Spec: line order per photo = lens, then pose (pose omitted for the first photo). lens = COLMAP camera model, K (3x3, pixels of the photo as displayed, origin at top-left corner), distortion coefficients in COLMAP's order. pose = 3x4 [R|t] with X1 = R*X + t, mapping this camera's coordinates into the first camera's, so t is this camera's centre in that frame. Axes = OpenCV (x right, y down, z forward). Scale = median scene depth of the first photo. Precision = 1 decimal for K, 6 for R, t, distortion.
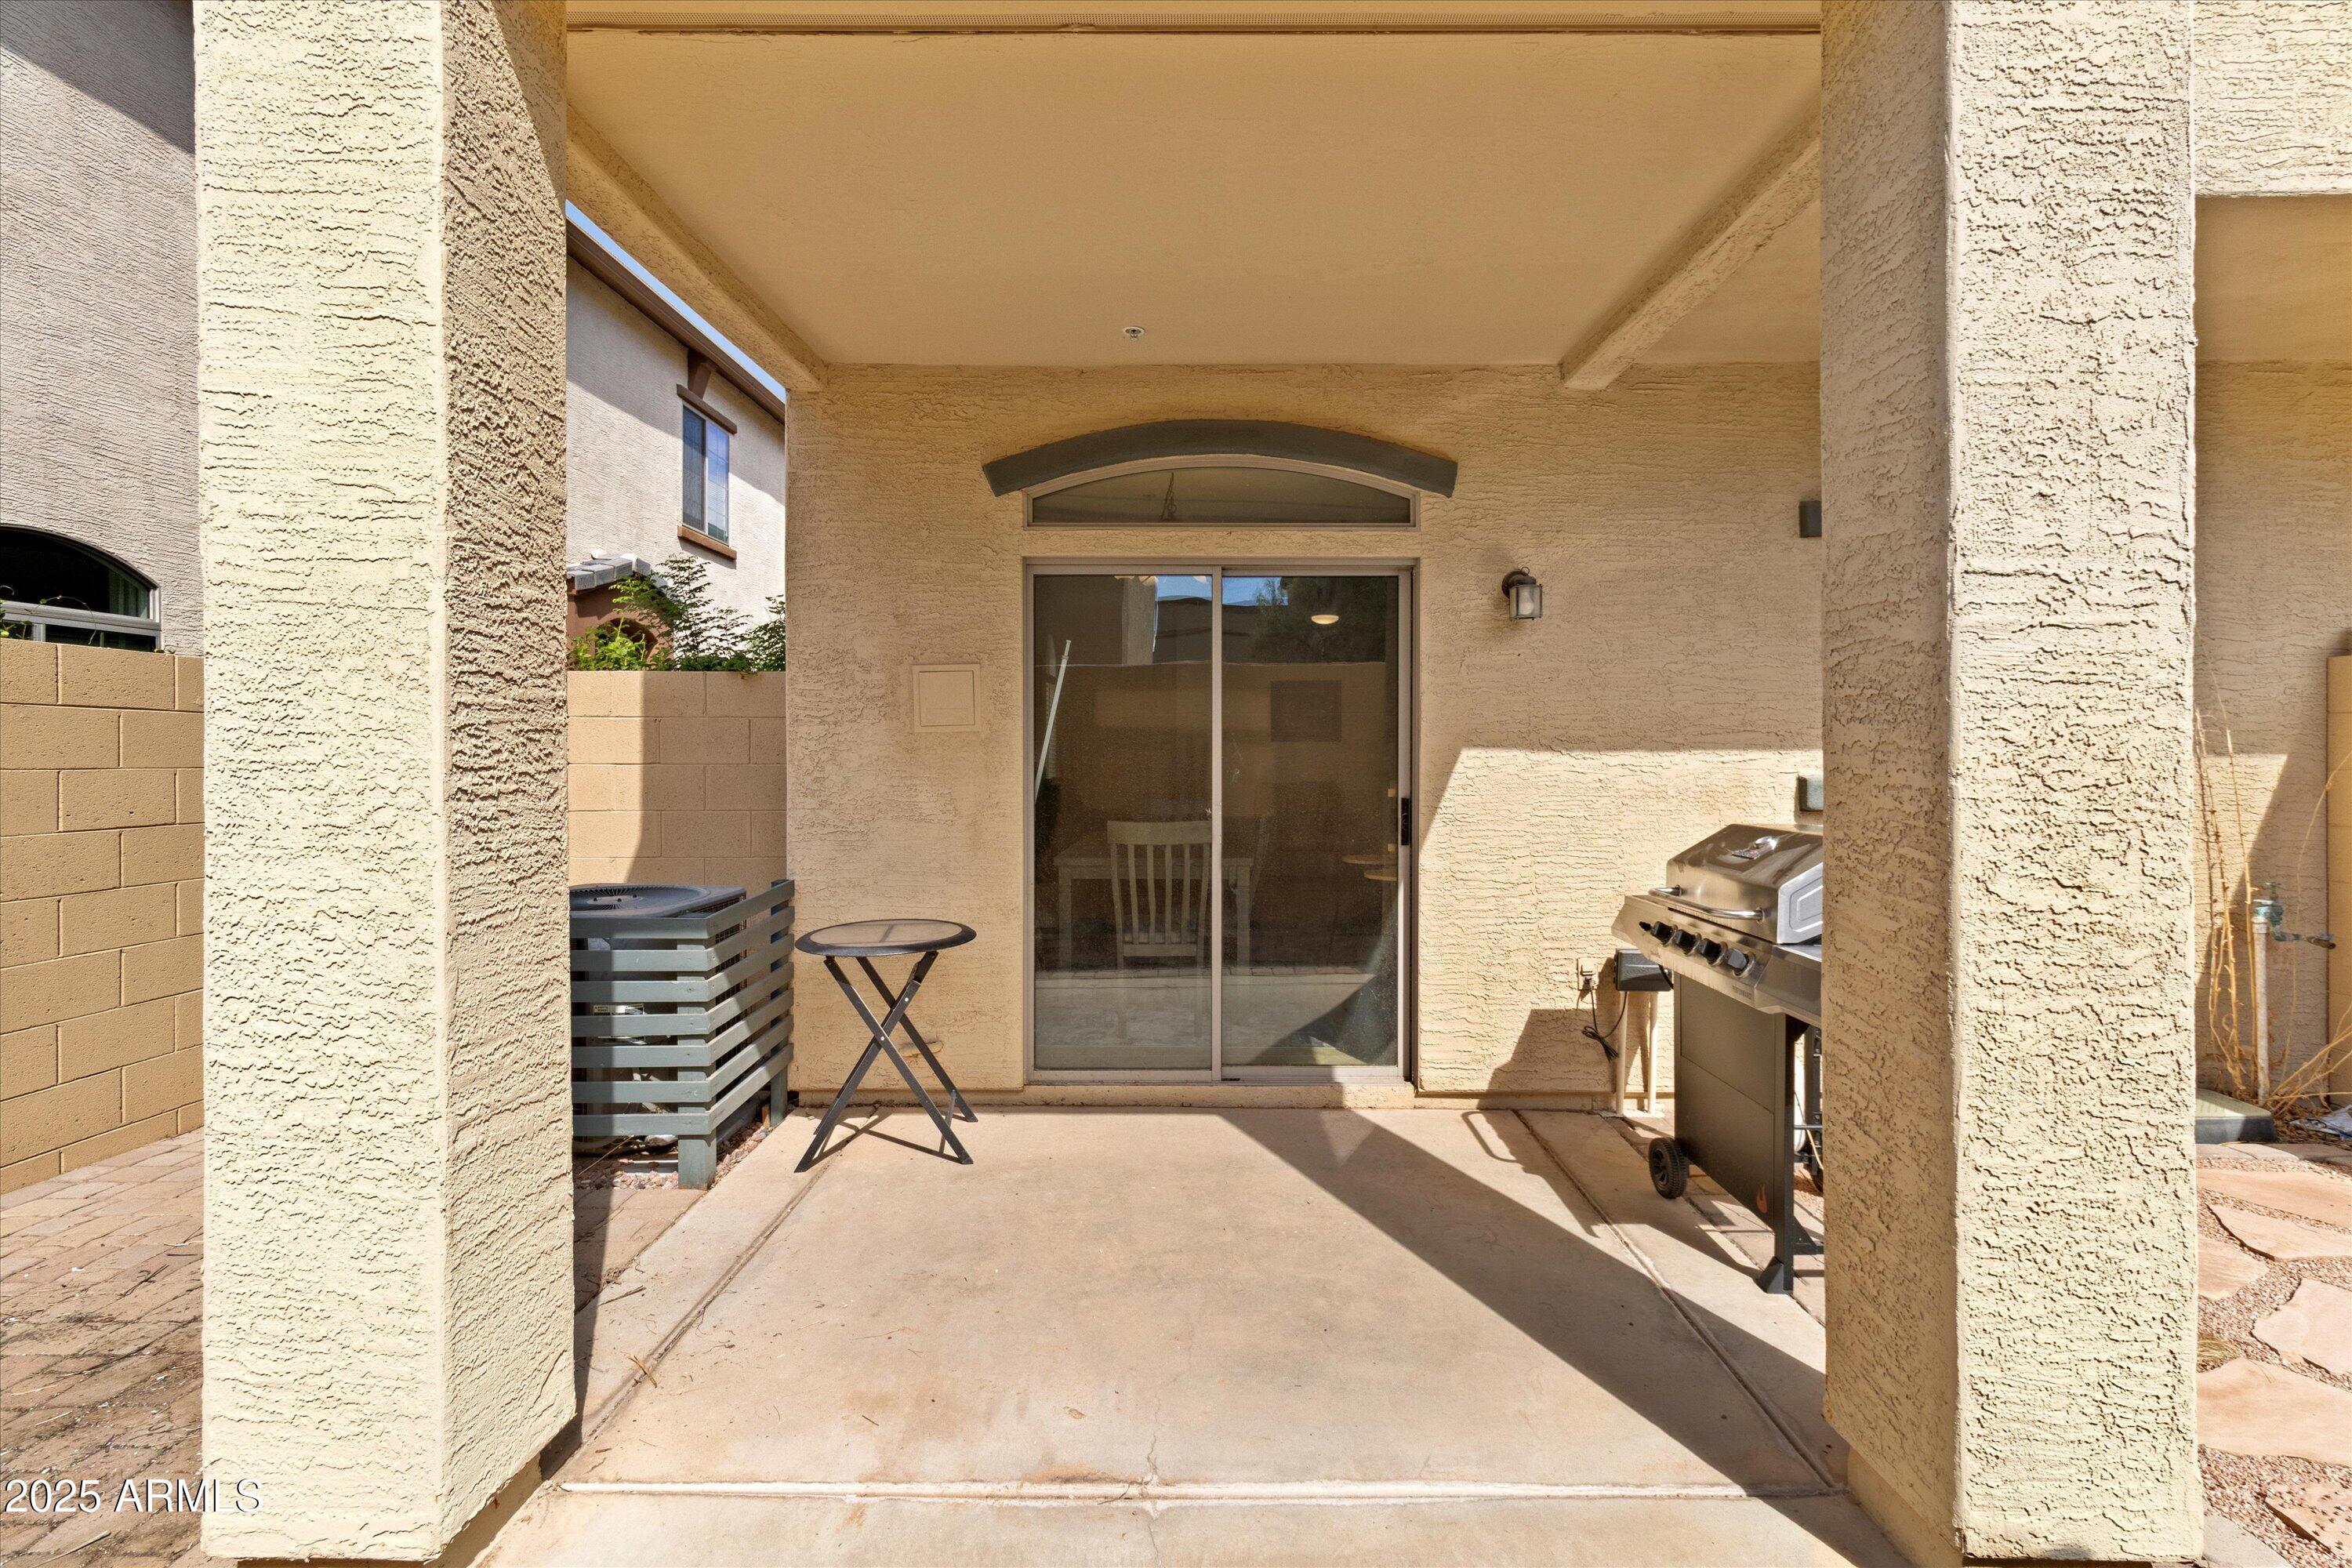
lens RADIAL K [[1091.3, 0, 1193.0], [0, 1091.3, 767.3], [0, 0, 1]] dist [0.001742, 0.001045]
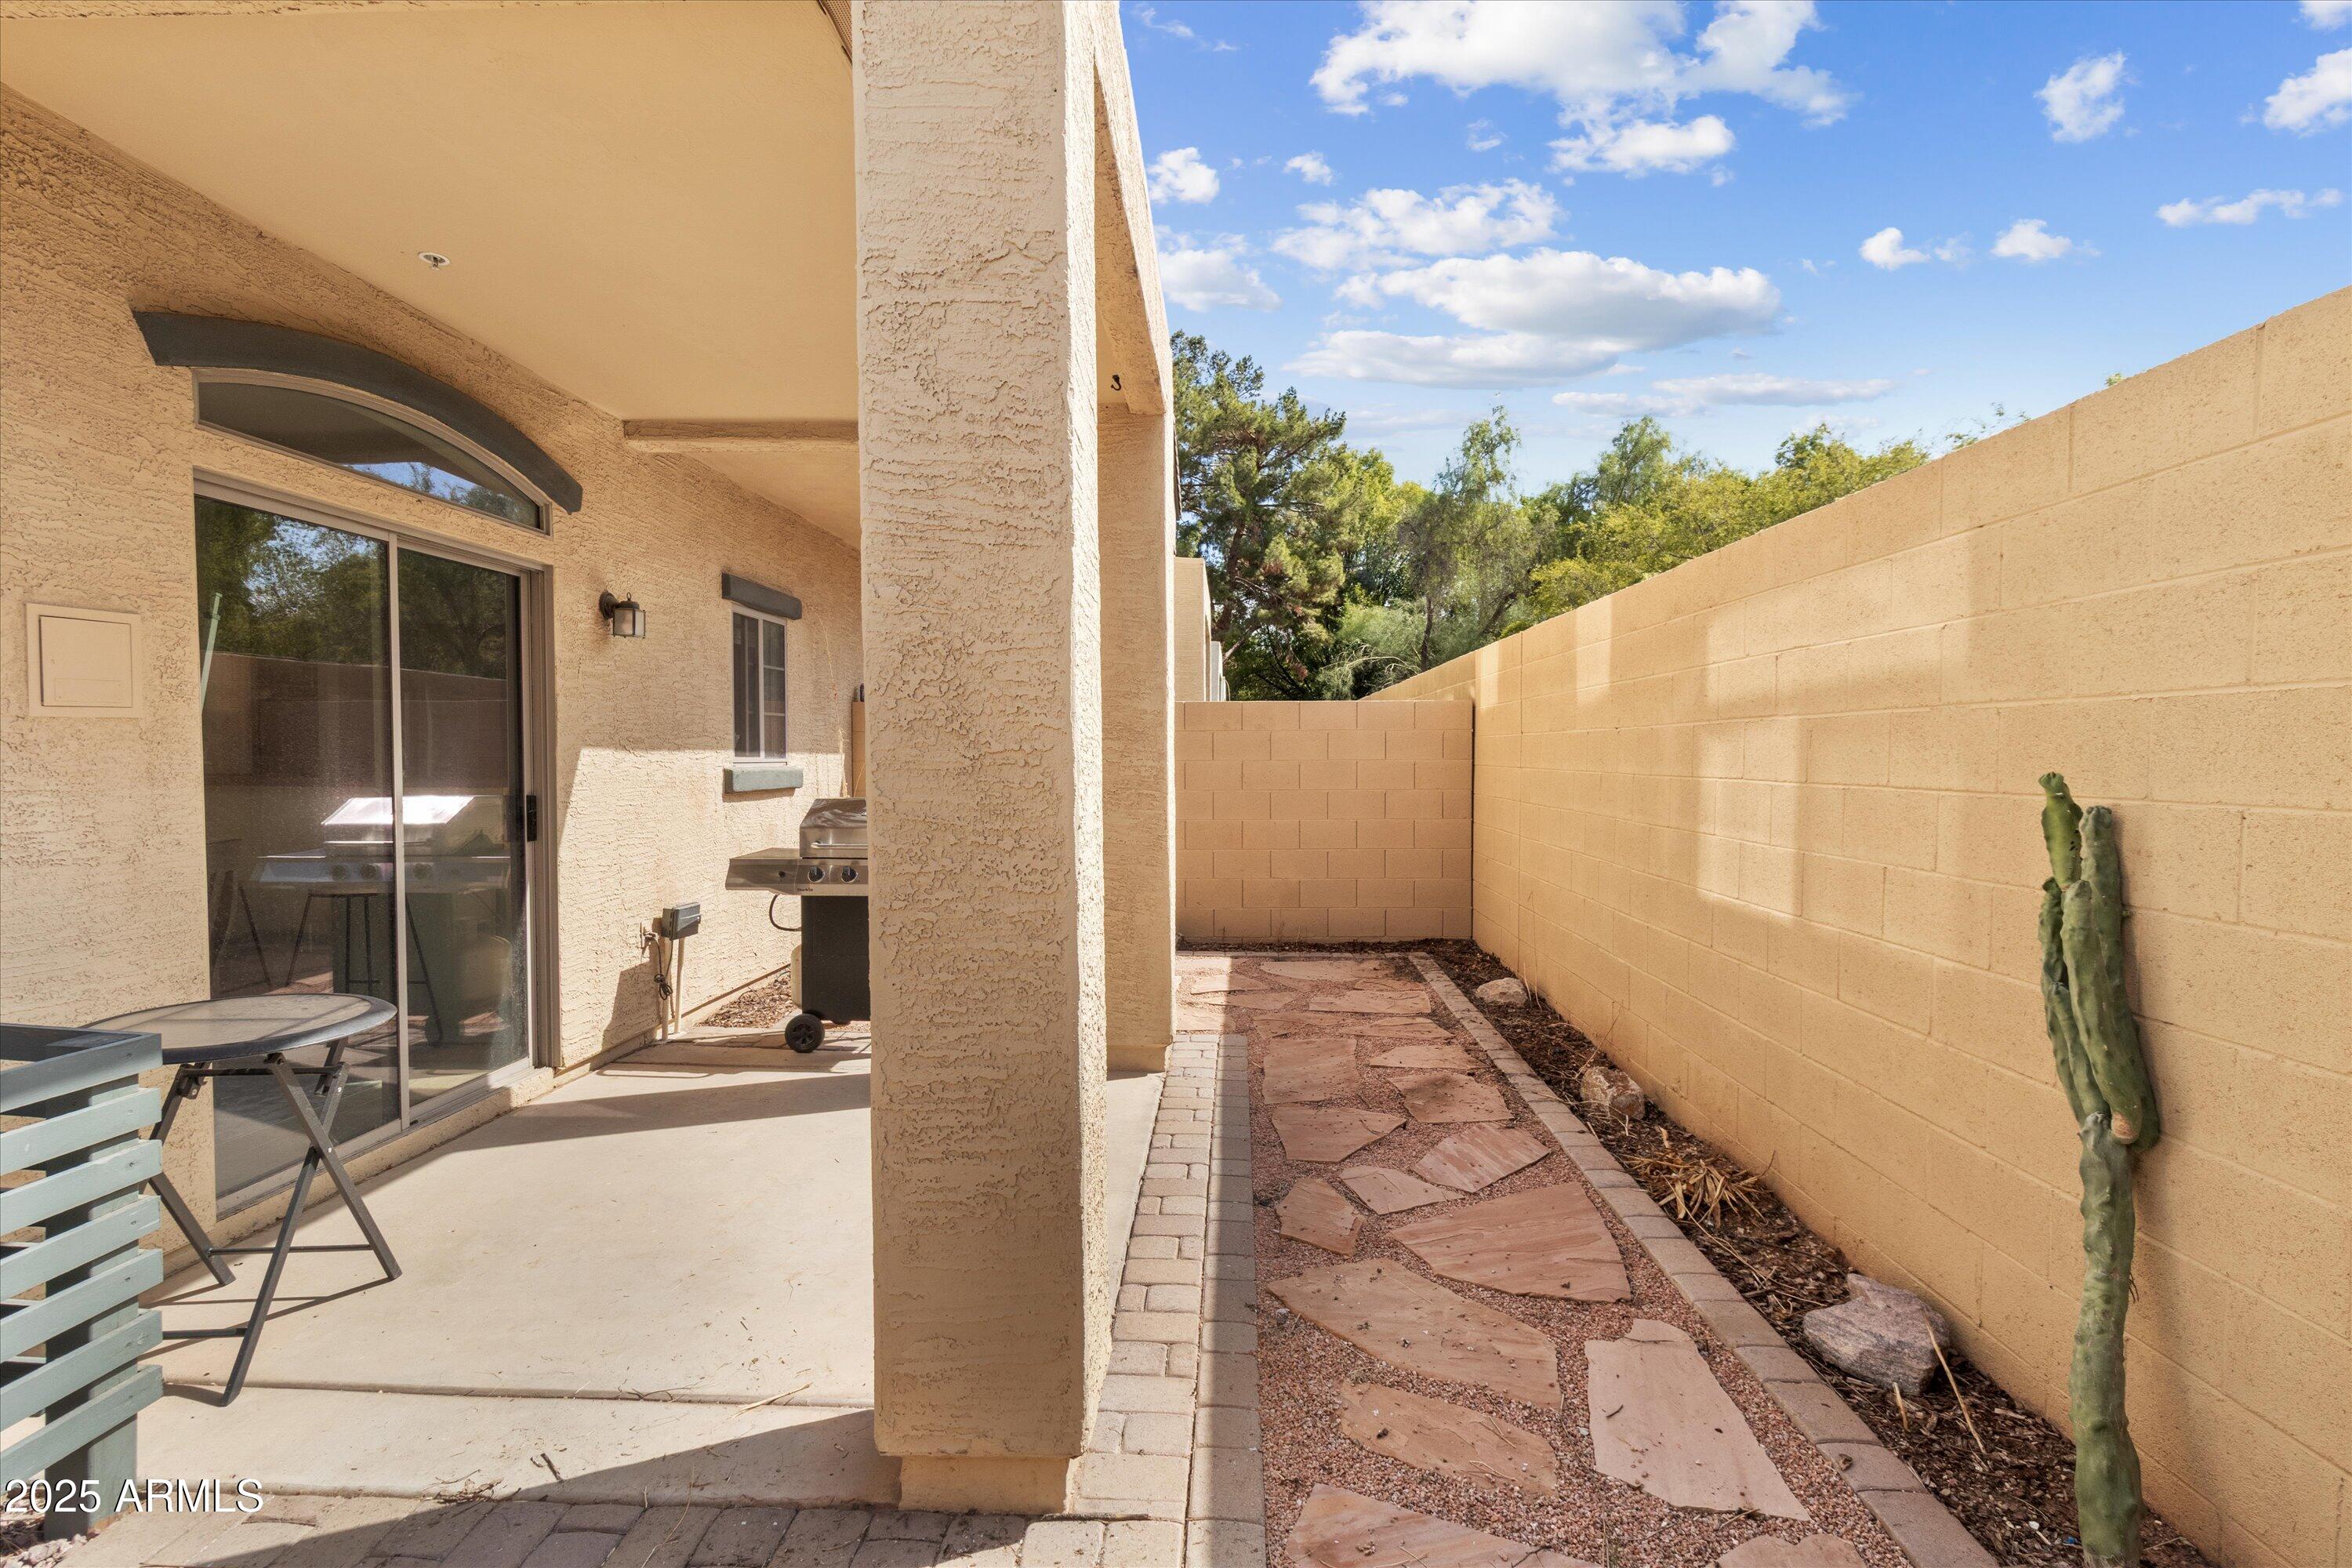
lens RADIAL K [[1091.3, 0, 1196.3], [0, 1091.3, 786.4], [0, 0, 1]] dist [0.001742, 0.001045]
pose [[0.030889, -0.030964, 0.999043, -0.833771], [0.011538, 0.999465, 0.030620, -0.004612], [-0.999456, 0.010581, 0.031229, 0.348487]]
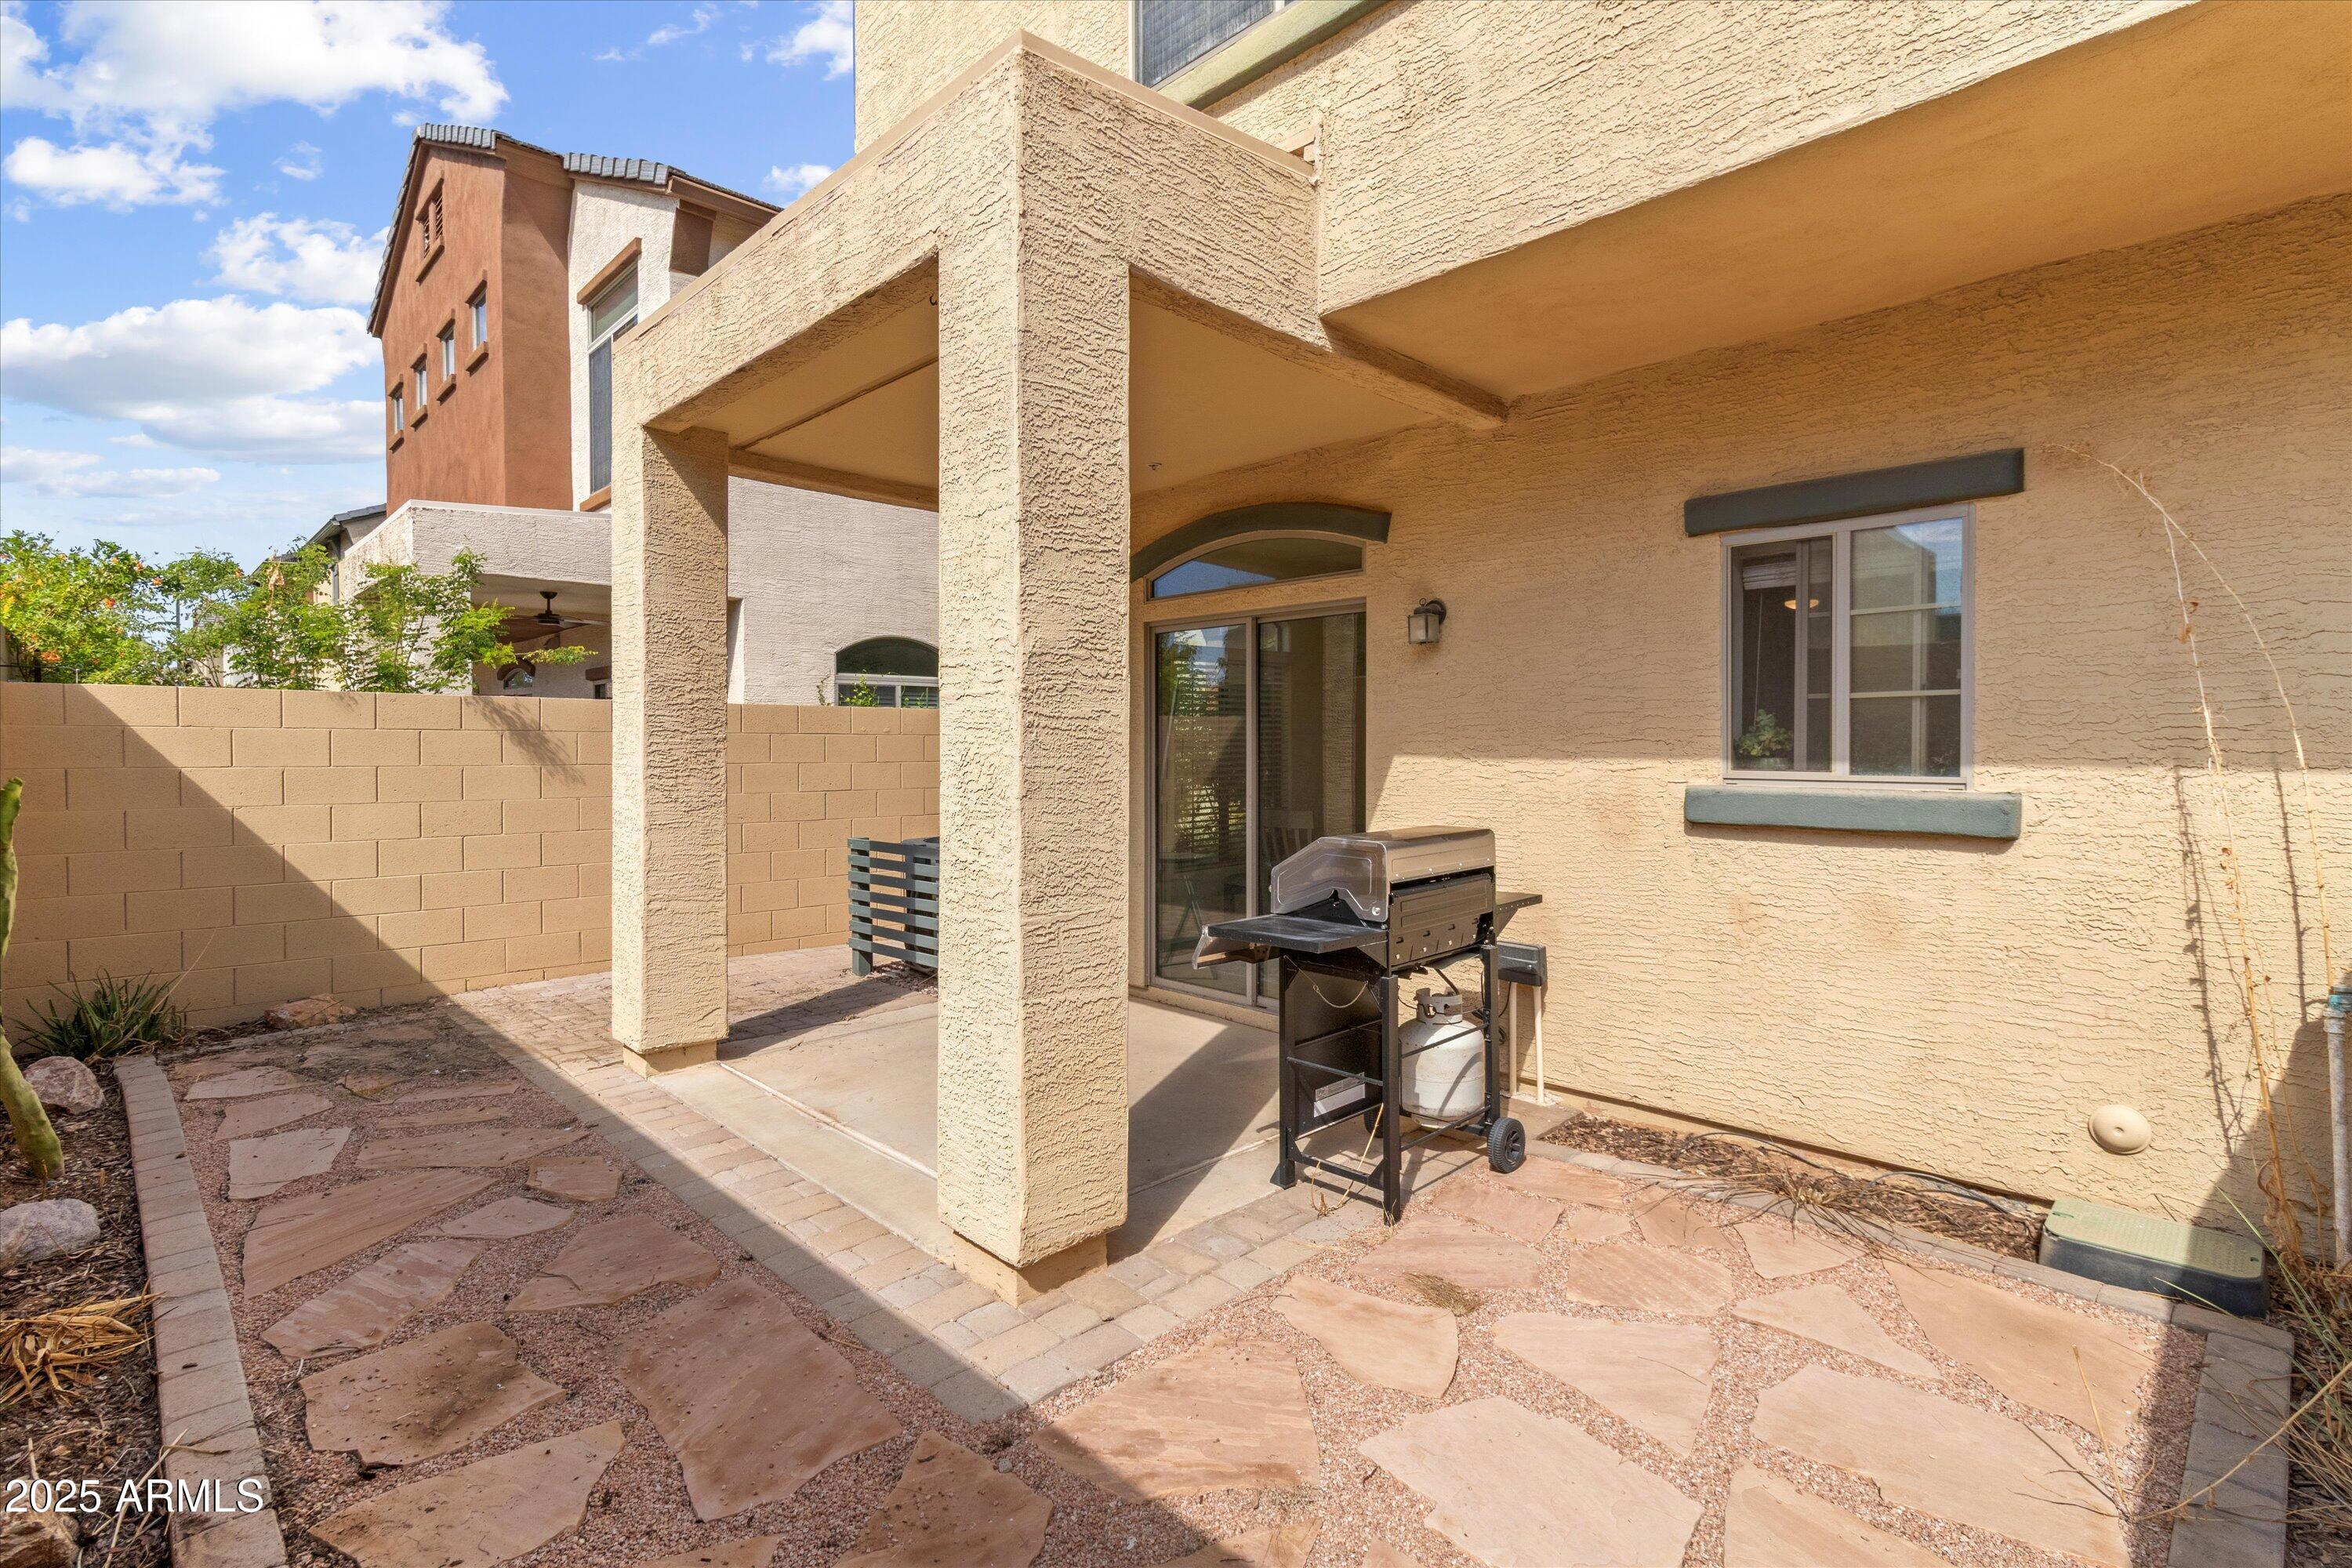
lens RADIAL K [[1091.3, 0, 1196.0], [0, 1091.3, 767.8], [0, 0, 1]] dist [0.001742, 0.001045]
pose [[0.709501, 0.012970, -0.704585, 0.924308], [-0.007788, 0.999914, 0.010564, -0.014948], [0.704662, -0.002008, 0.709541, 0.015001]]
